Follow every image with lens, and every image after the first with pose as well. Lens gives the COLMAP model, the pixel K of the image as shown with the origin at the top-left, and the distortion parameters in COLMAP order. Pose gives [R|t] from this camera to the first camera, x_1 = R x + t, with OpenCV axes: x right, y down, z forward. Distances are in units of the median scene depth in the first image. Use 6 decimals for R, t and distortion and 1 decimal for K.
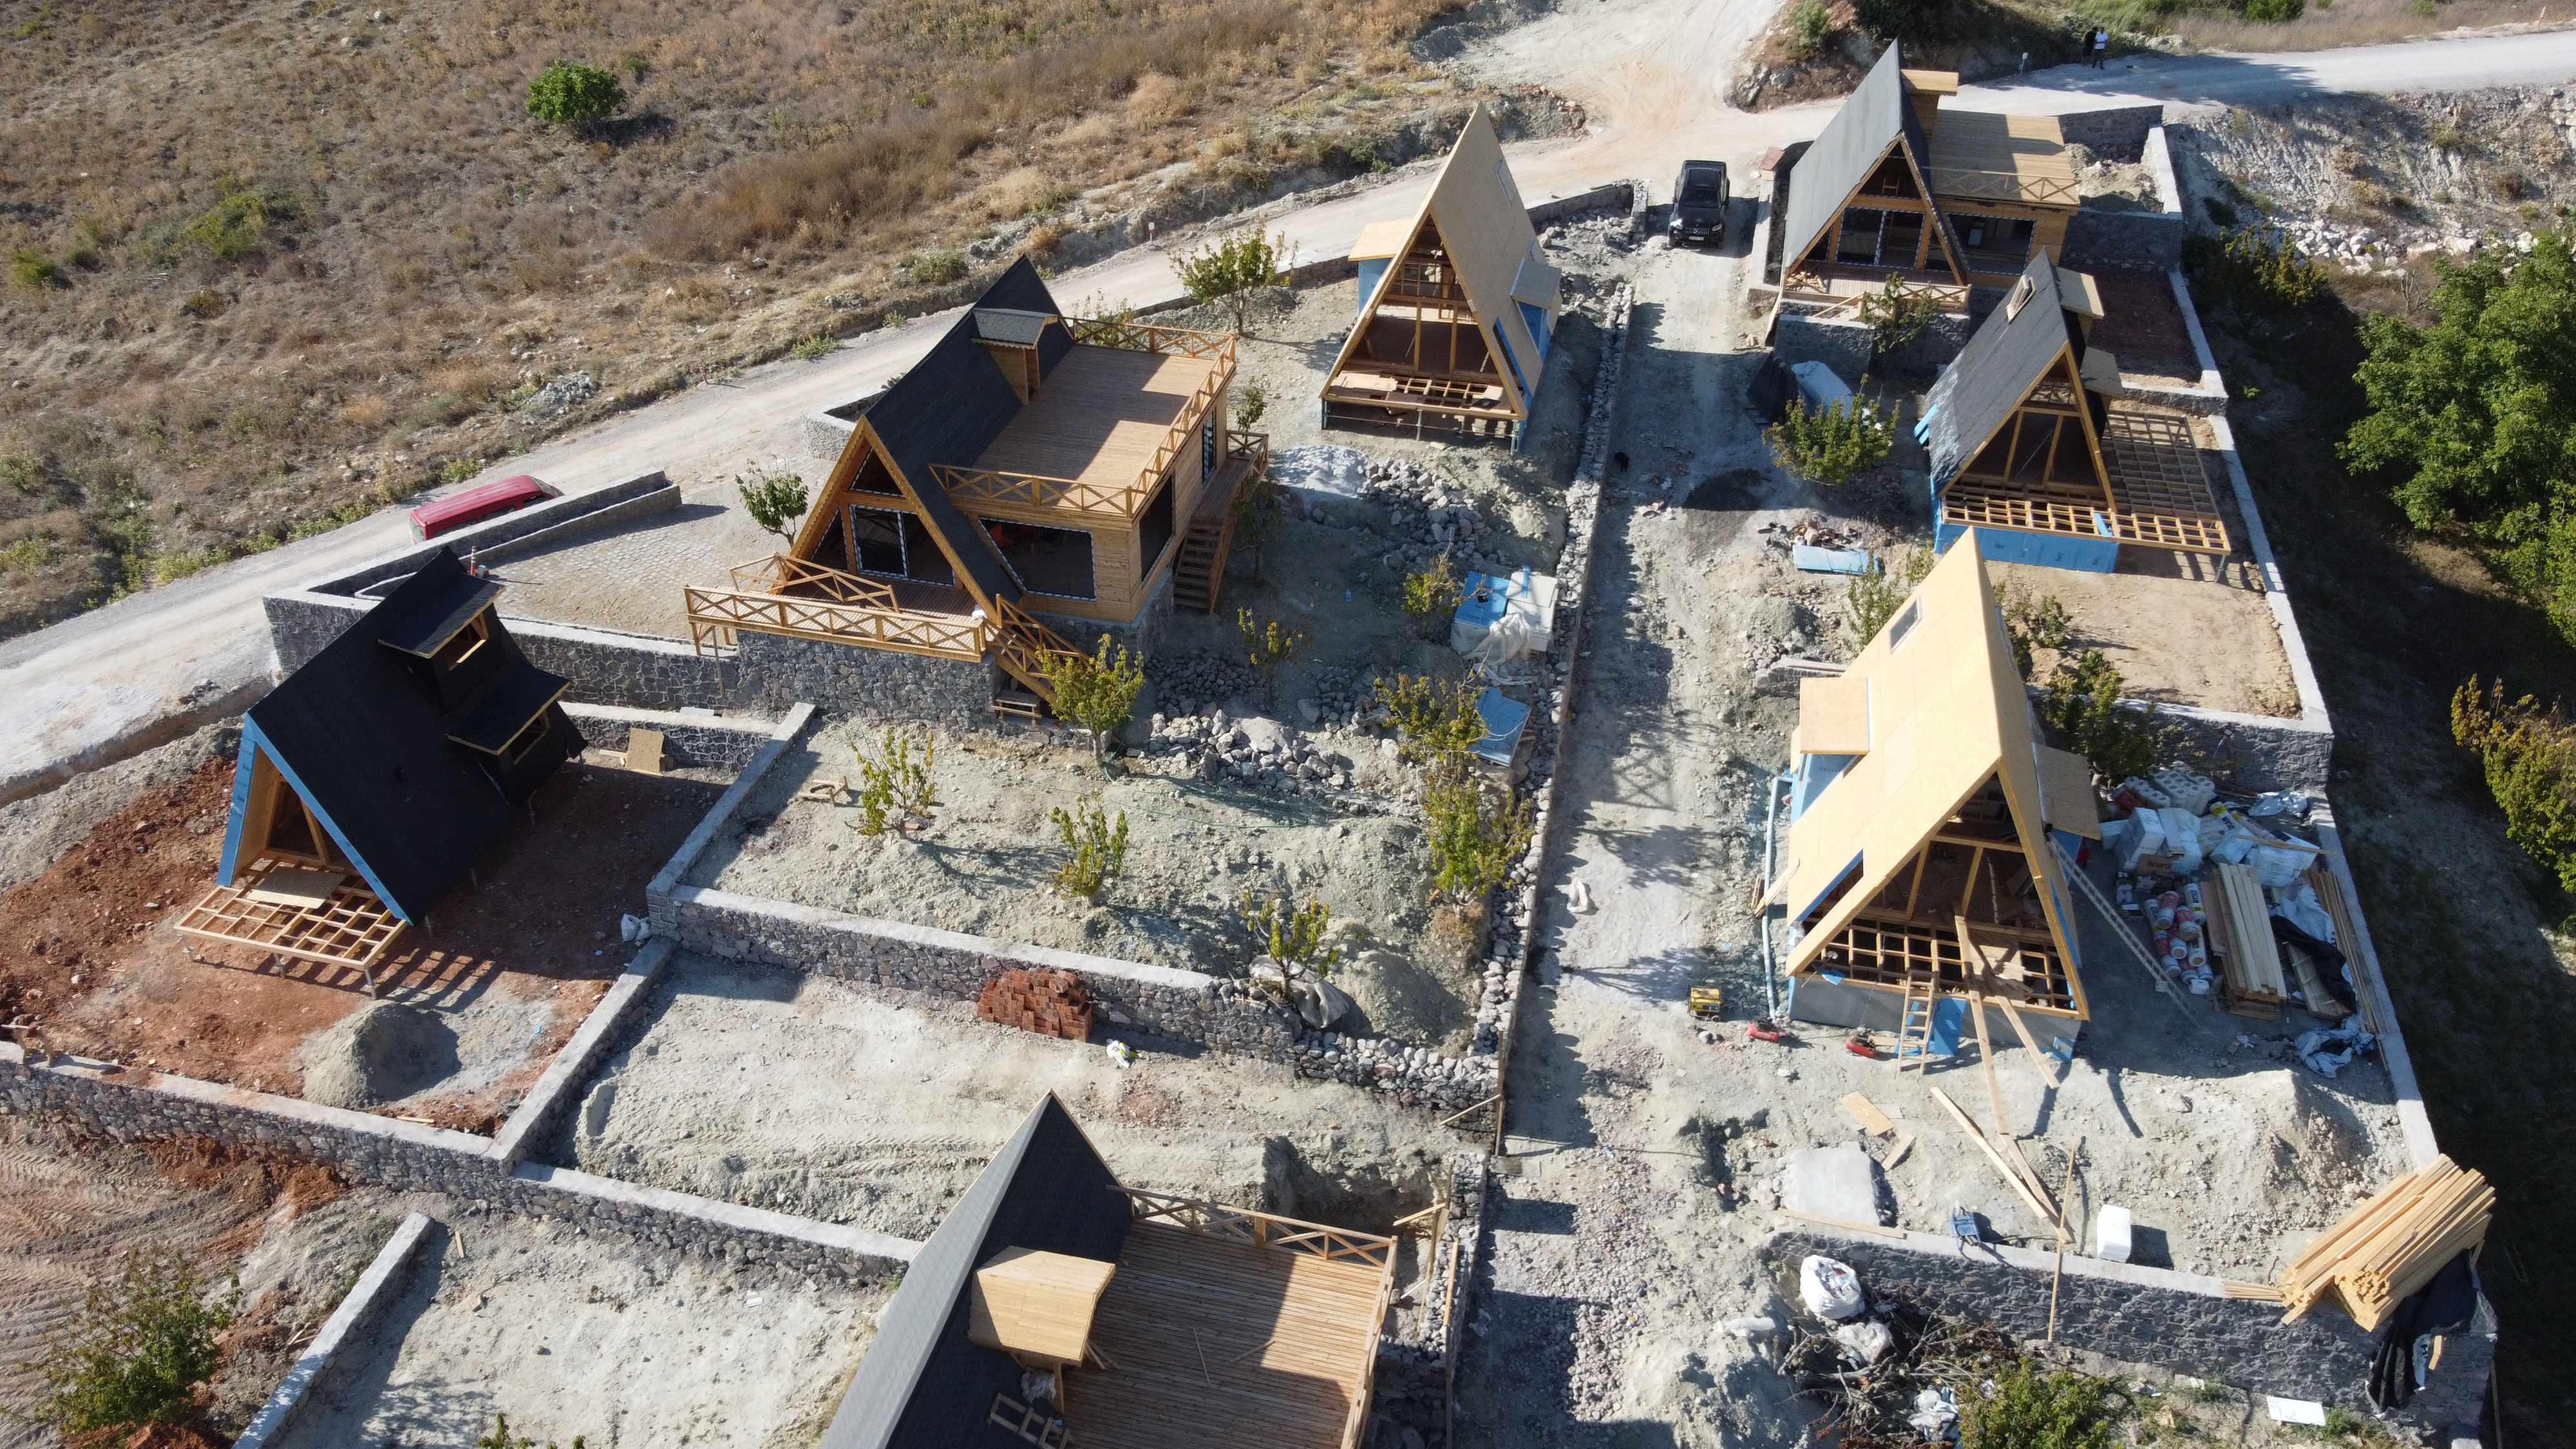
lens RADIAL K [[1952.8, 0, 1288.0], [0, 1952.8, 724.5], [0, 0, 1]] dist [-0.009506, -0.001365]
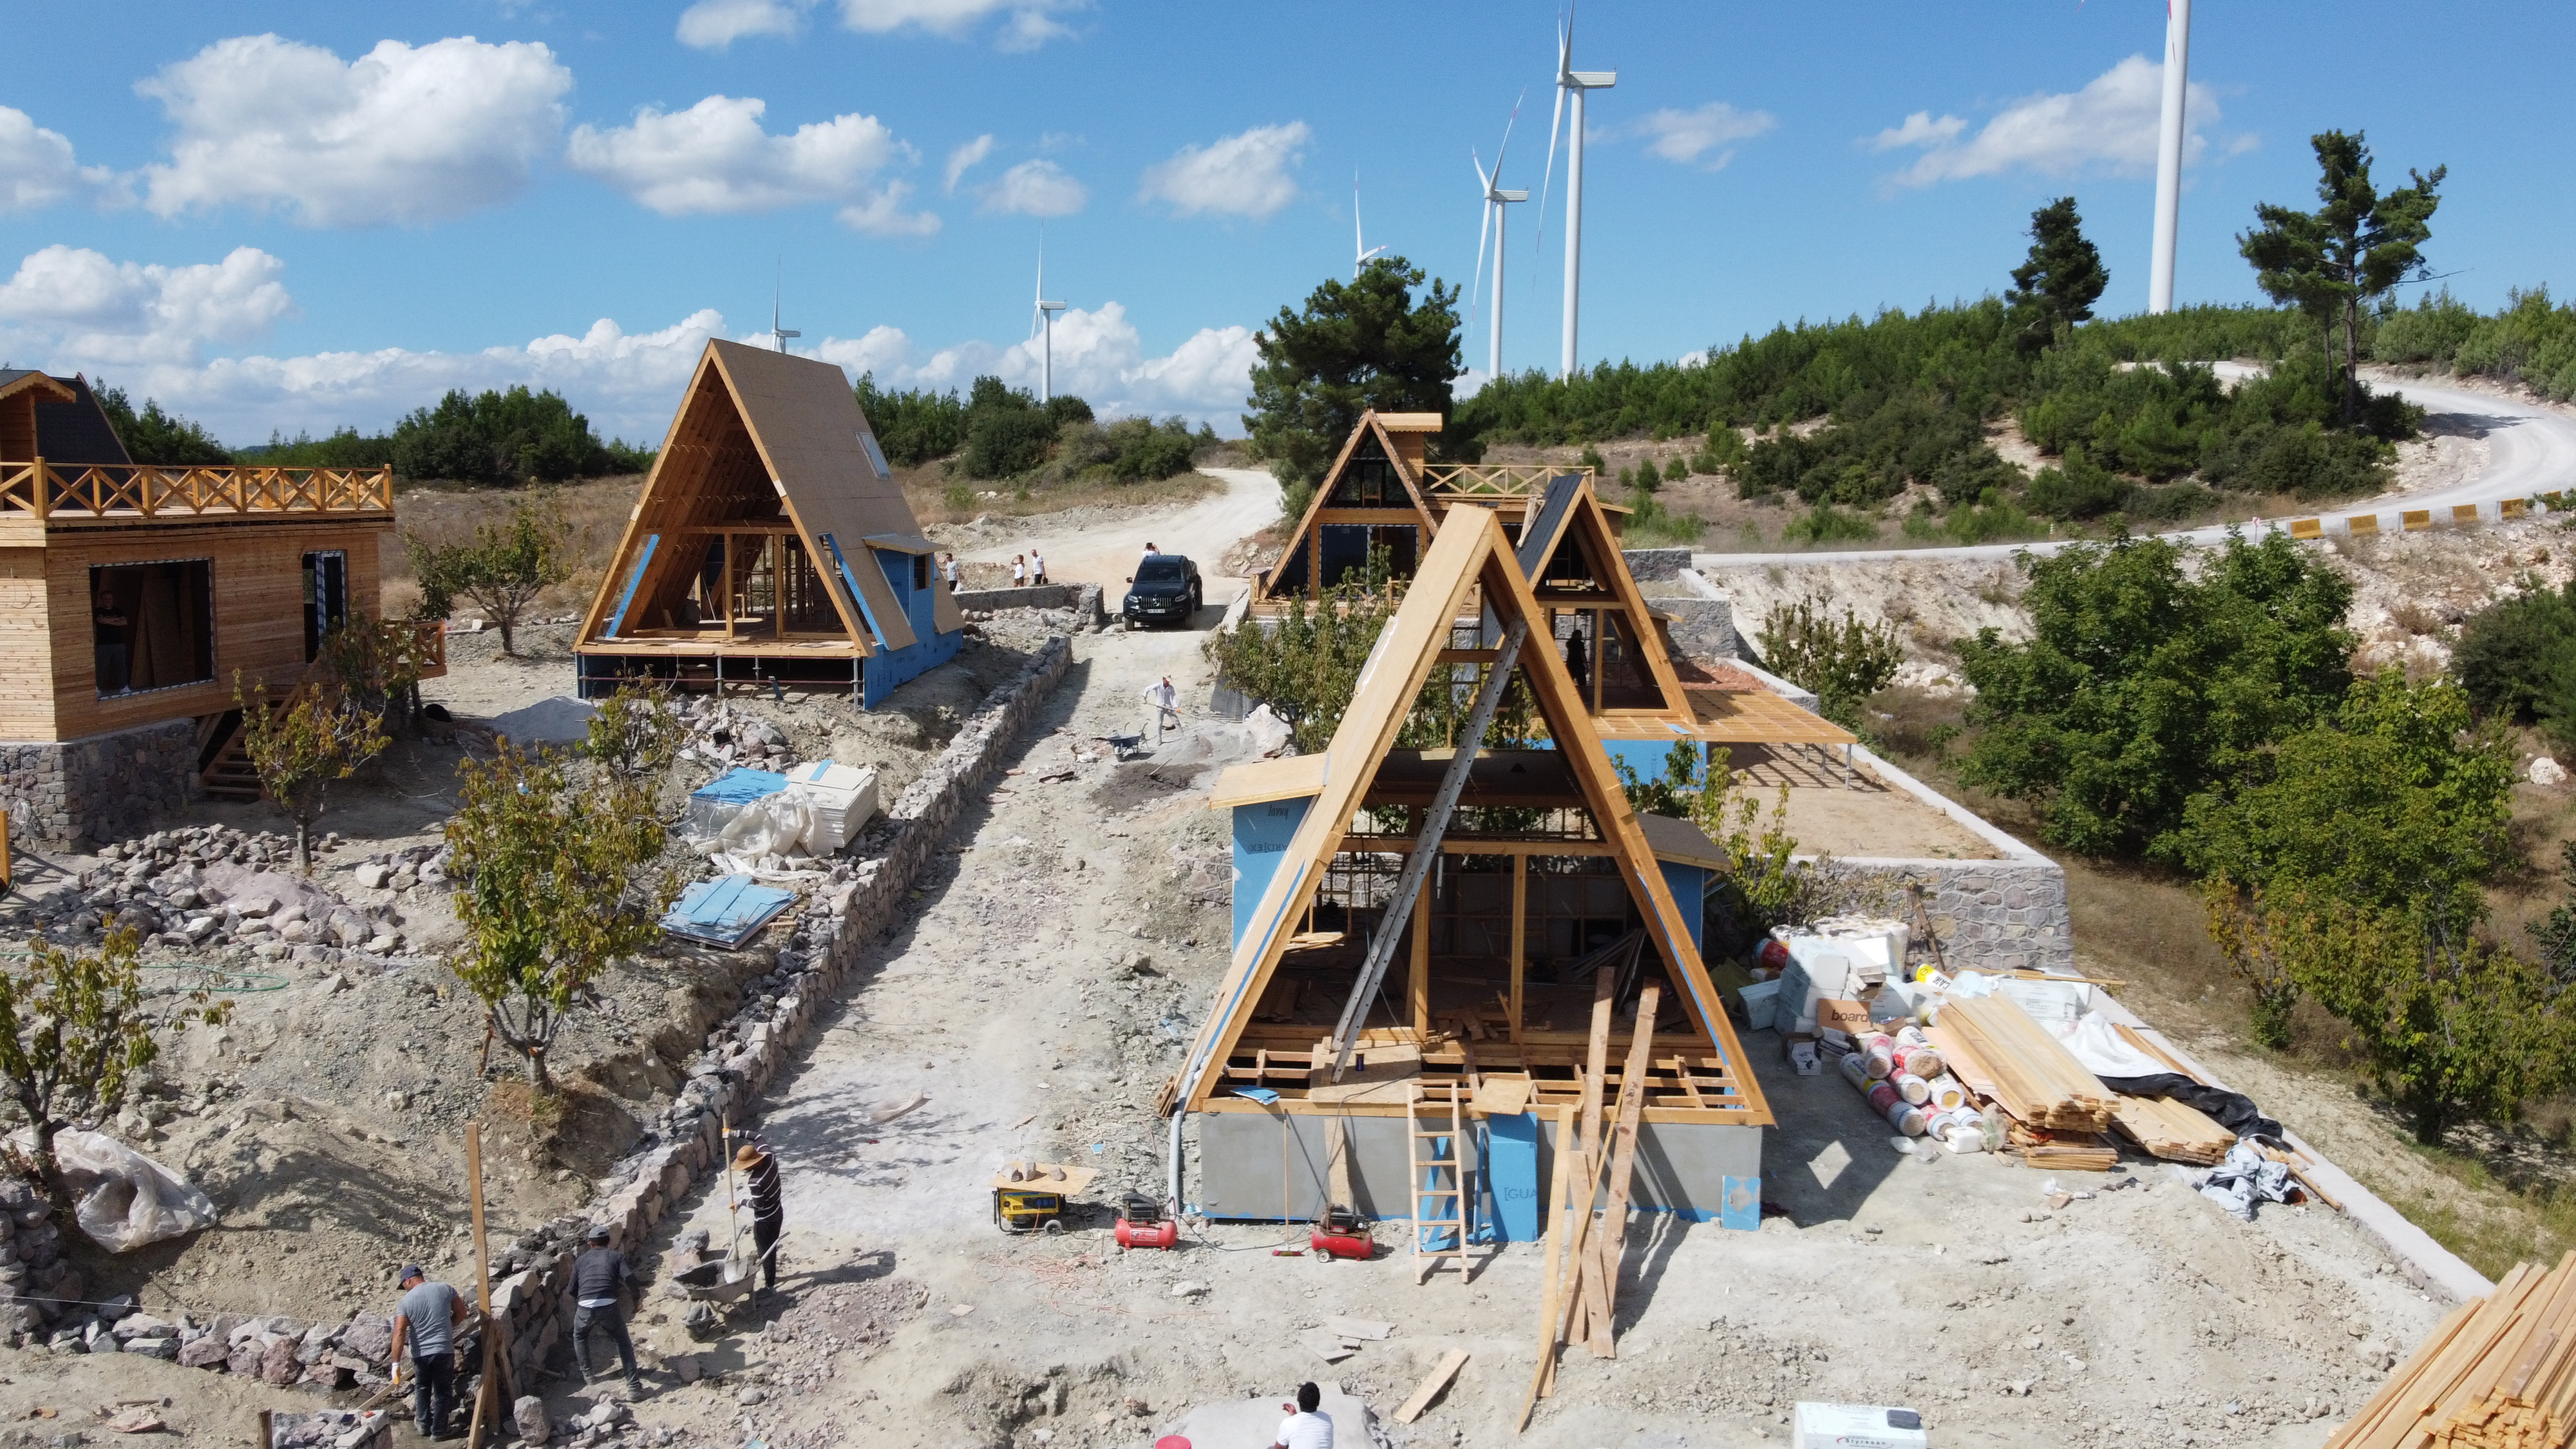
lens RADIAL K [[1967.1, 0, 1282.2], [0, 1967.1, 721.2], [0, 0, 1]] dist [-0.015194, -0.002053]
pose [[0.983942, -0.018237, 0.177554, 0.172237], [0.098538, 0.884936, -0.455168, 0.240227], [-0.148823, 0.465355, 0.872523, 0.460033]]
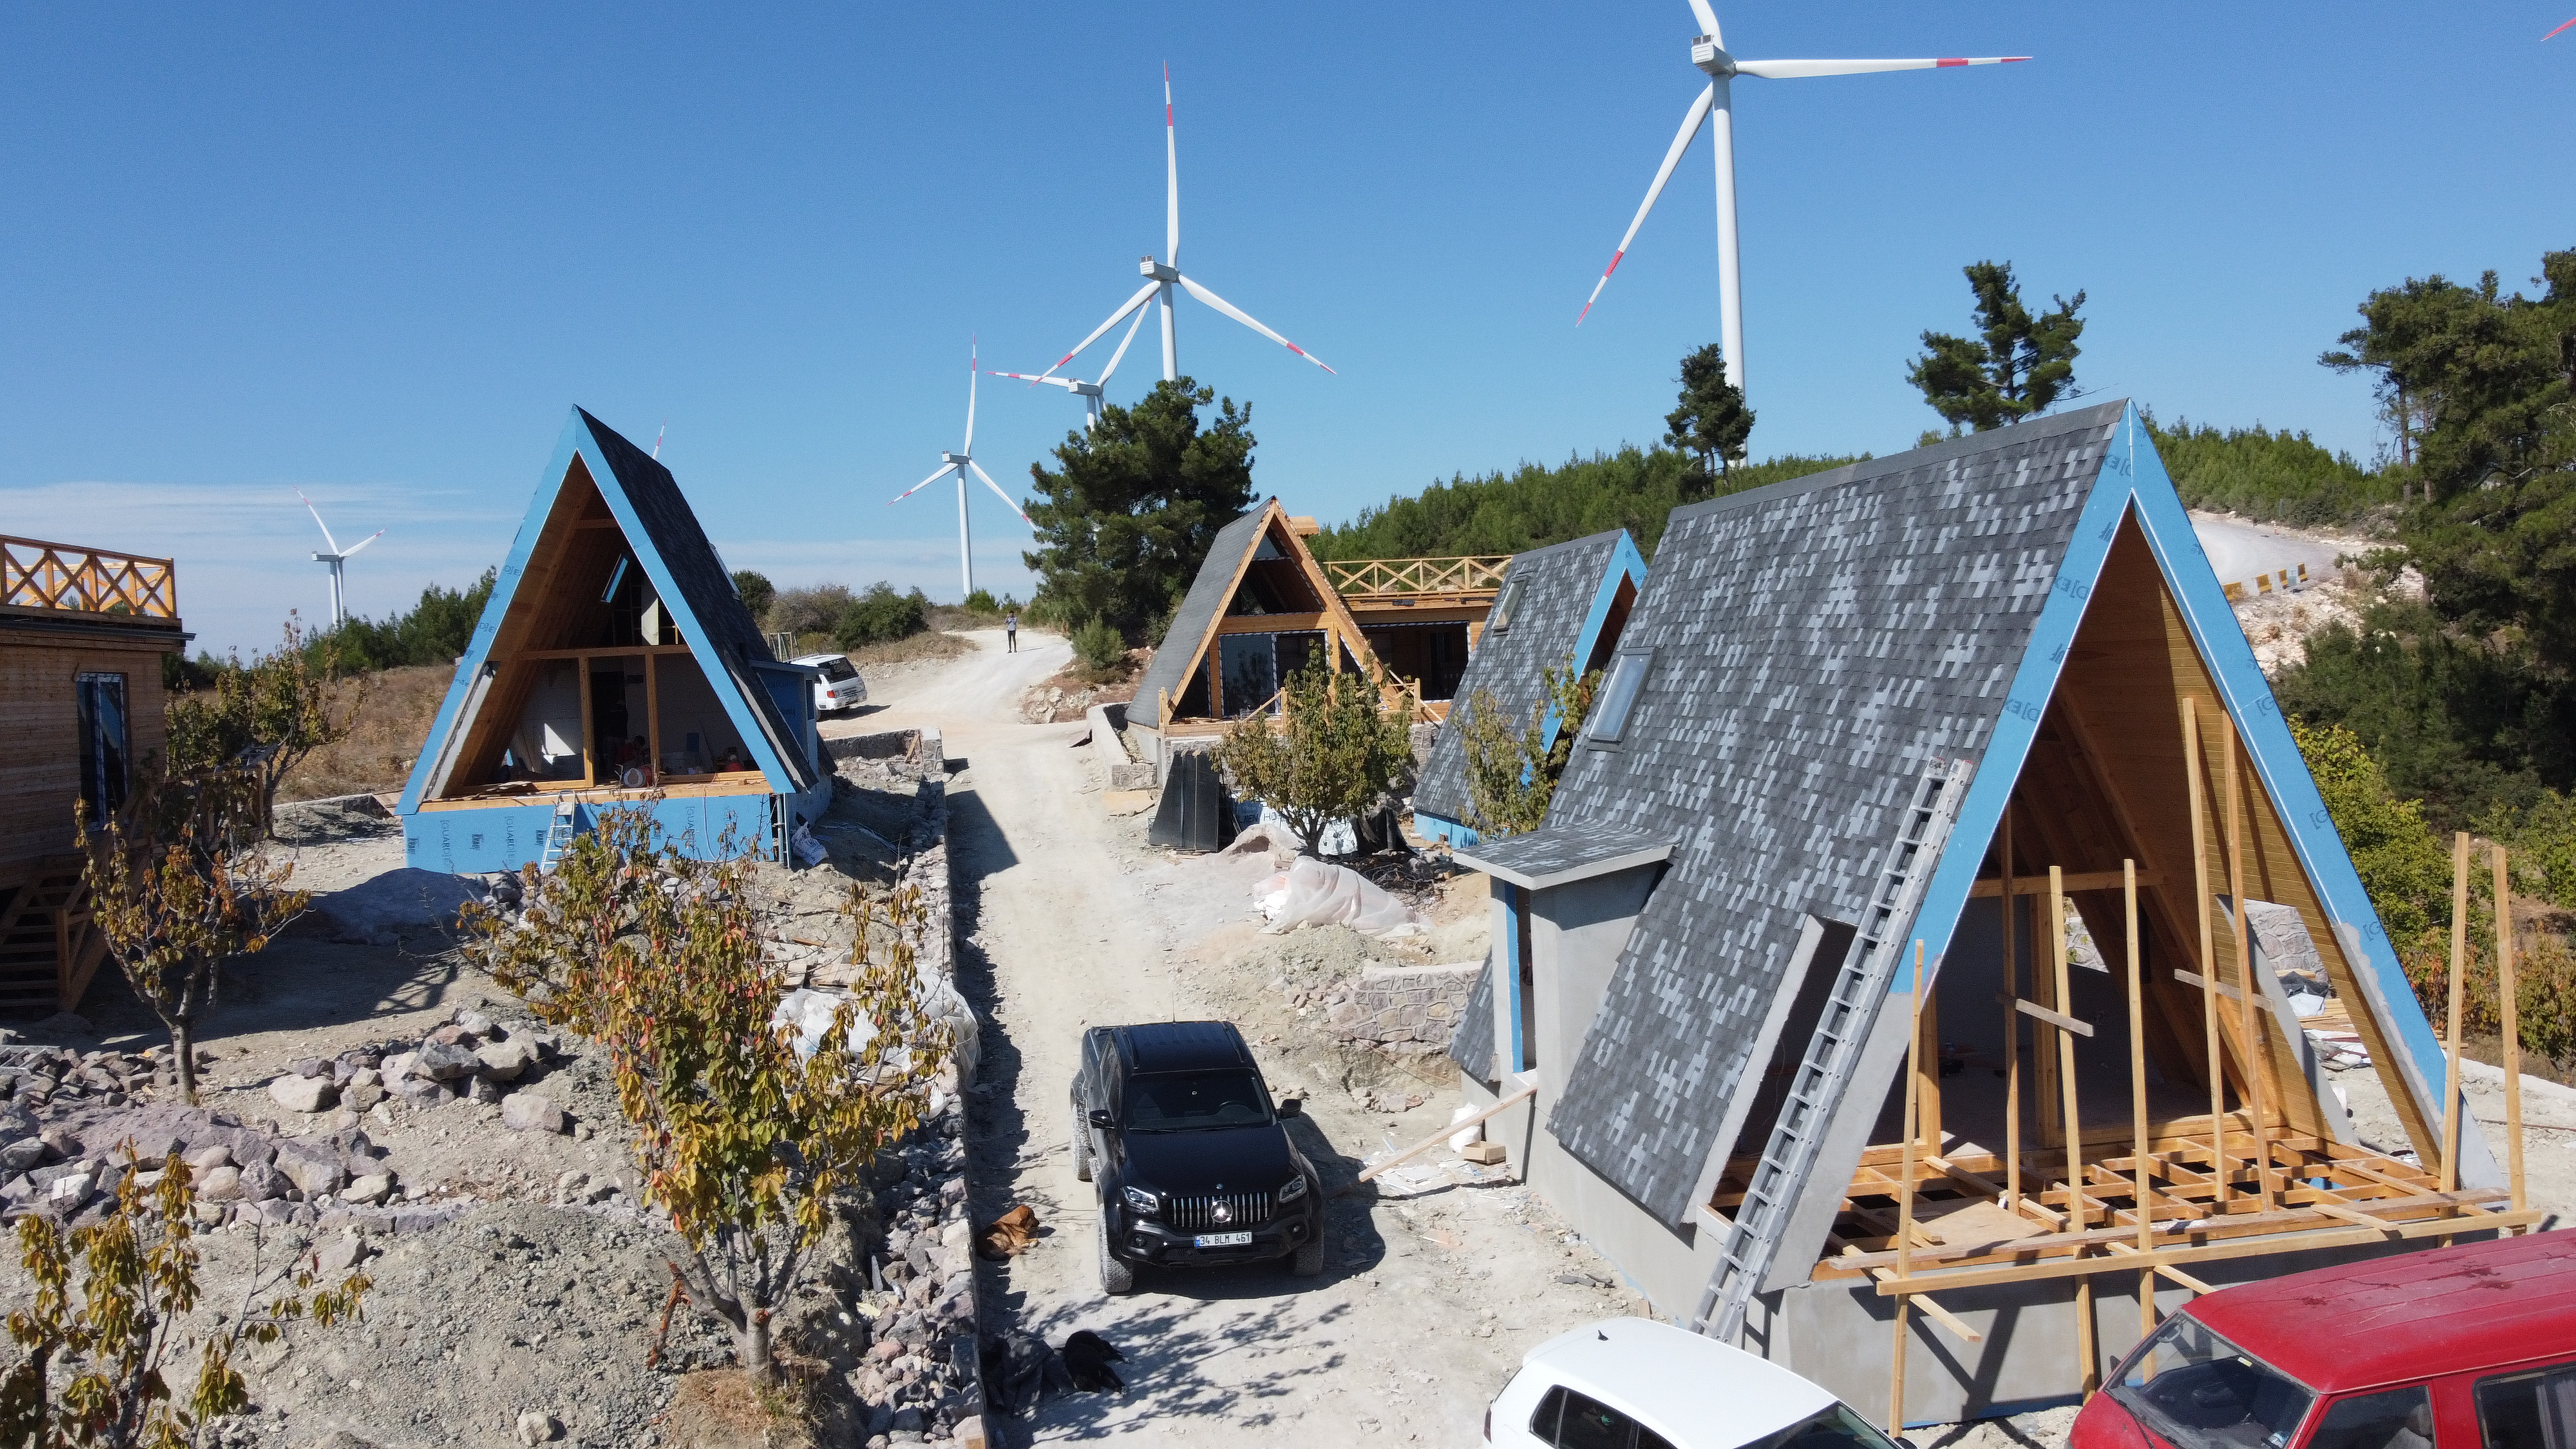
lens RADIAL K [[1967.1, 0, 1282.2], [0, 1967.1, 721.2], [0, 0, 1]] dist [-0.015194, -0.002053]
pose [[0.925280, -0.059774, 0.374546, 0.052192], [0.256950, 0.825156, -0.503085, 0.177181], [-0.278987, 0.561734, 0.778859, 0.622291]]
